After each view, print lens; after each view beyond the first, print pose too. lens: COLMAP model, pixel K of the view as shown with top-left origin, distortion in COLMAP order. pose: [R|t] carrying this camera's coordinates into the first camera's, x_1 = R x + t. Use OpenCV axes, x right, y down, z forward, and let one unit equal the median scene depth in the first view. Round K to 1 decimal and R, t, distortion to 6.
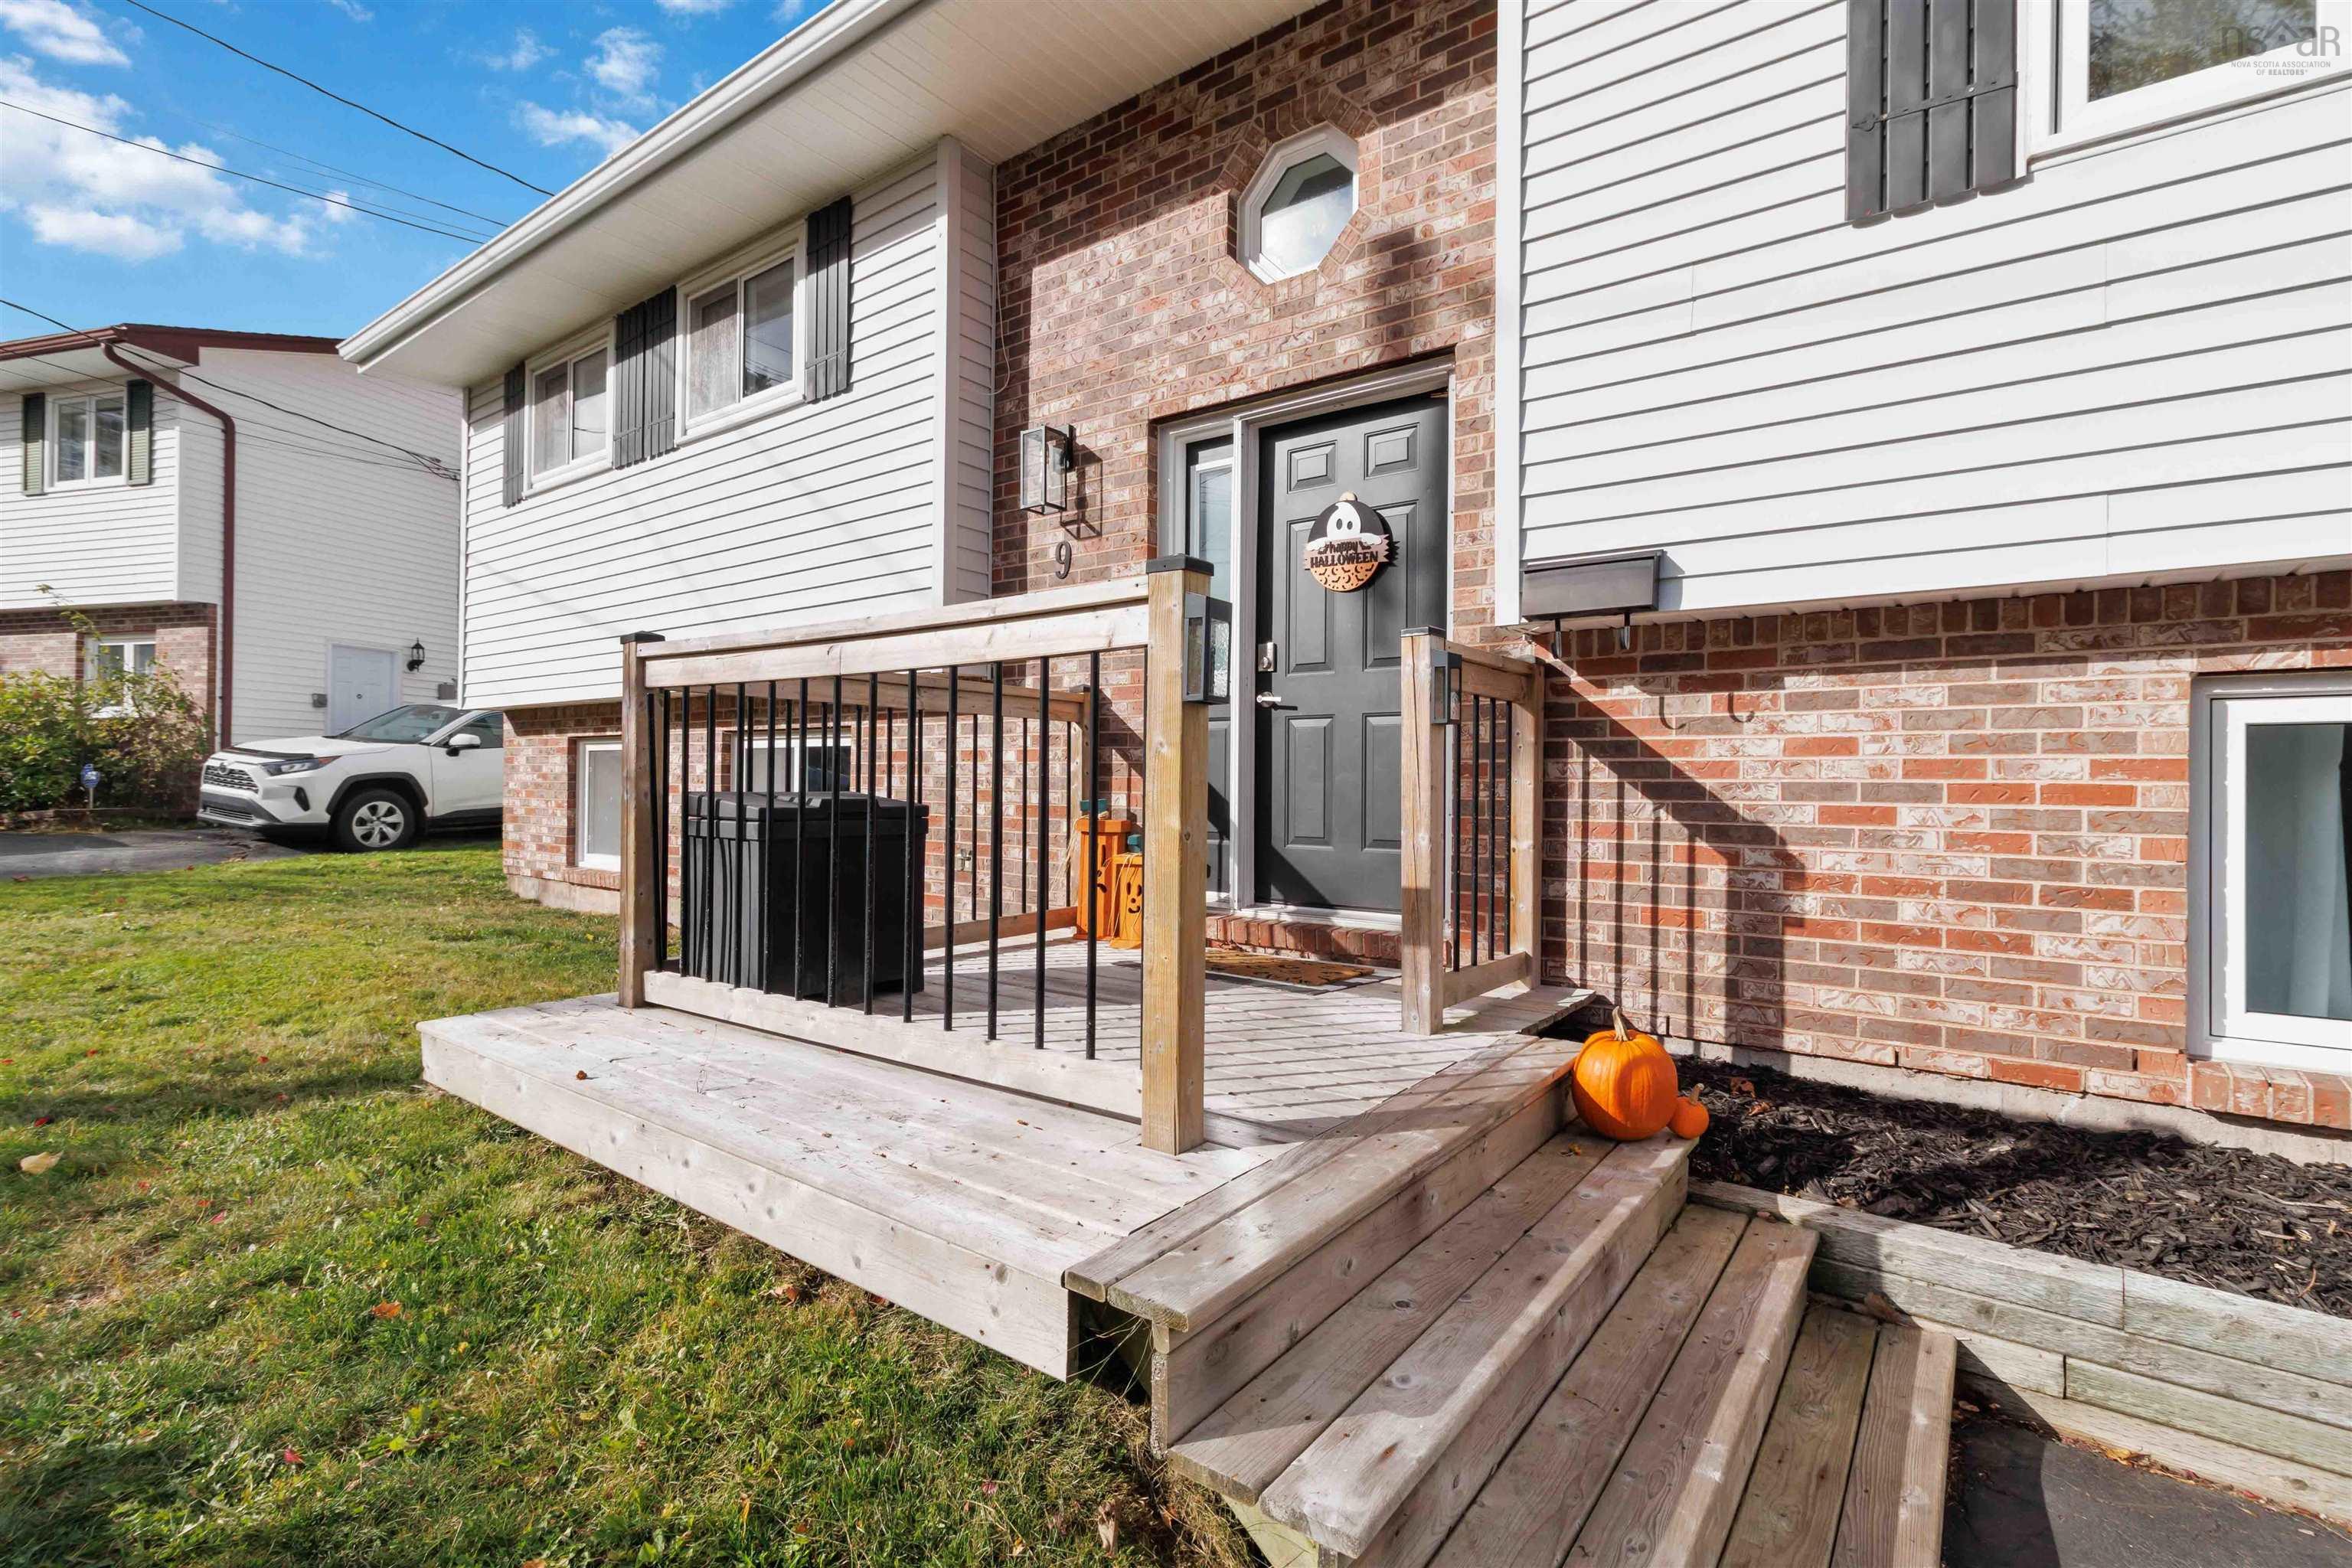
lens RADIAL K [[1066.9, 0, 1176.0], [0, 1066.9, 784.0], [0, 0, 1]] dist [0.003280, 0.000249]
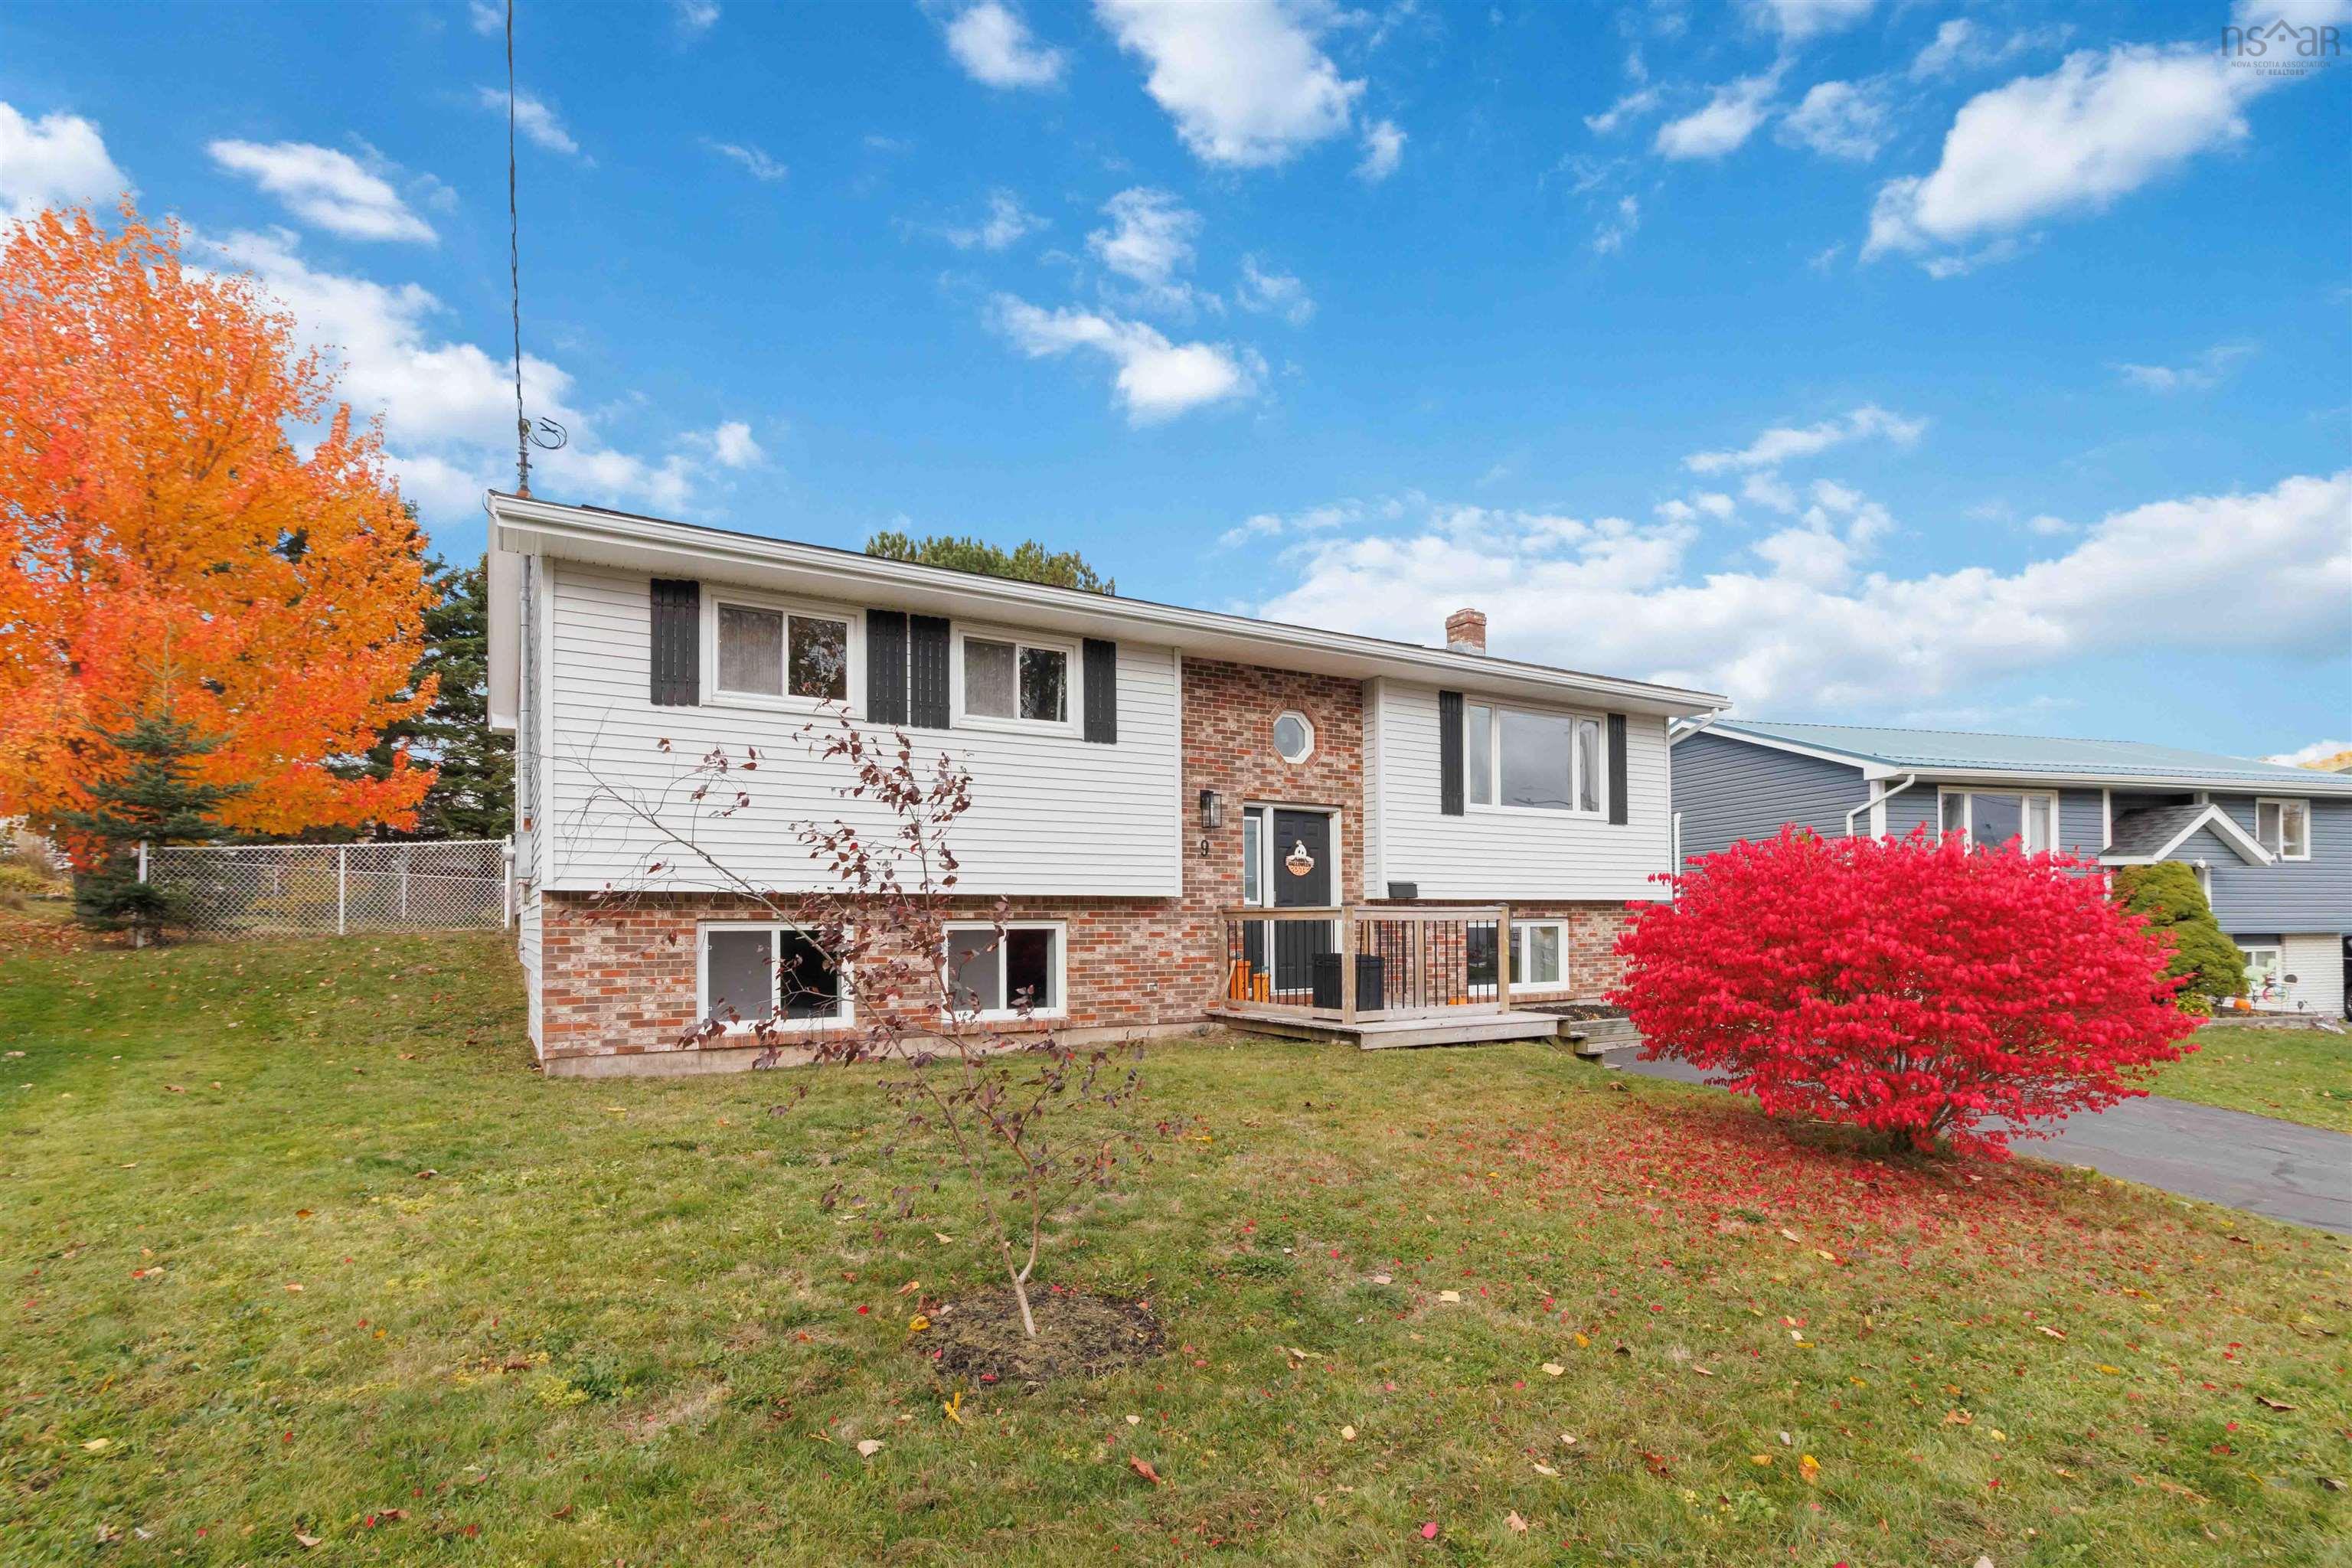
lens RADIAL K [[1128.1, 0, 1175.6], [0, 1128.1, 916.9], [0, 0, 1]] dist [0.000626, 0.000007]
pose [[0.371390, -0.006119, 0.928457, -2.759000], [0.010395, 0.999943, 0.002432, -0.083763], [-0.928419, 0.008748, 0.371433, 0.201288]]
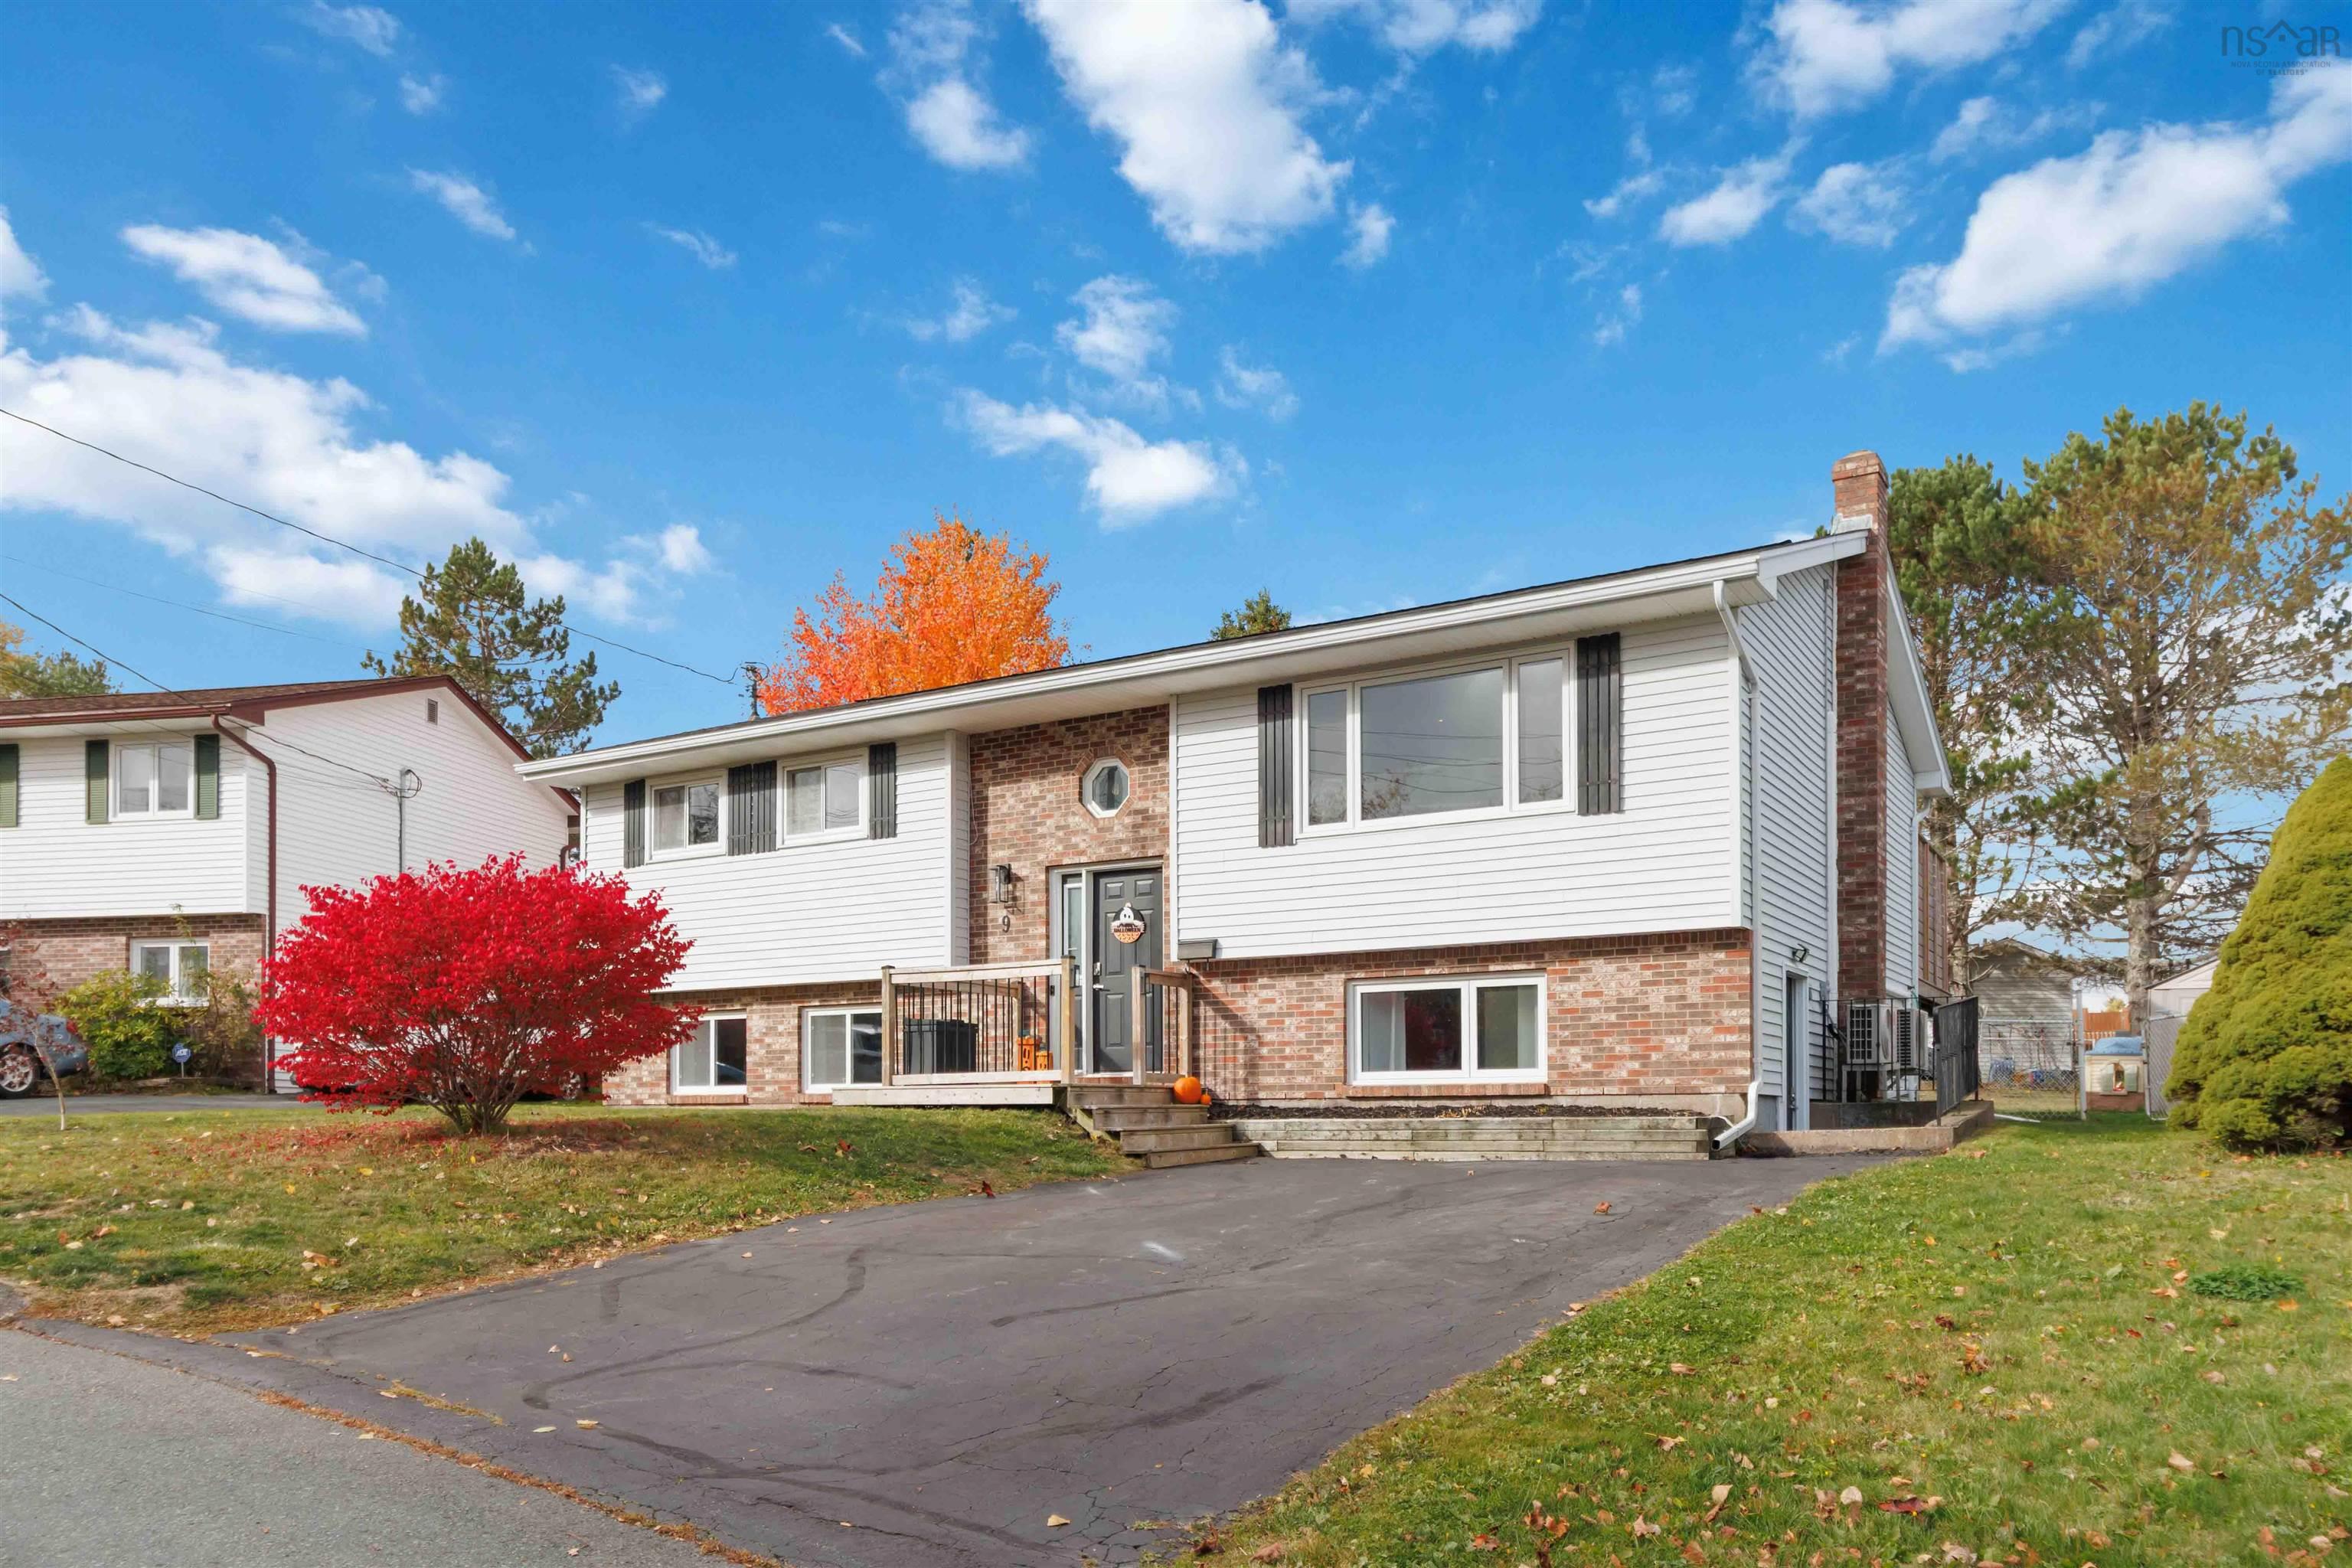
lens RADIAL K [[1732.6, 0, 1178.5], [0, 1732.6, 1120.3], [0, 0, 1]] dist [-0.002313, 0.002315]
pose [[0.995529, -0.010315, 0.093887, -0.106850], [0.010753, 0.999933, -0.004168, 0.250502], [-0.093838, 0.005158, 0.995574, -3.037130]]
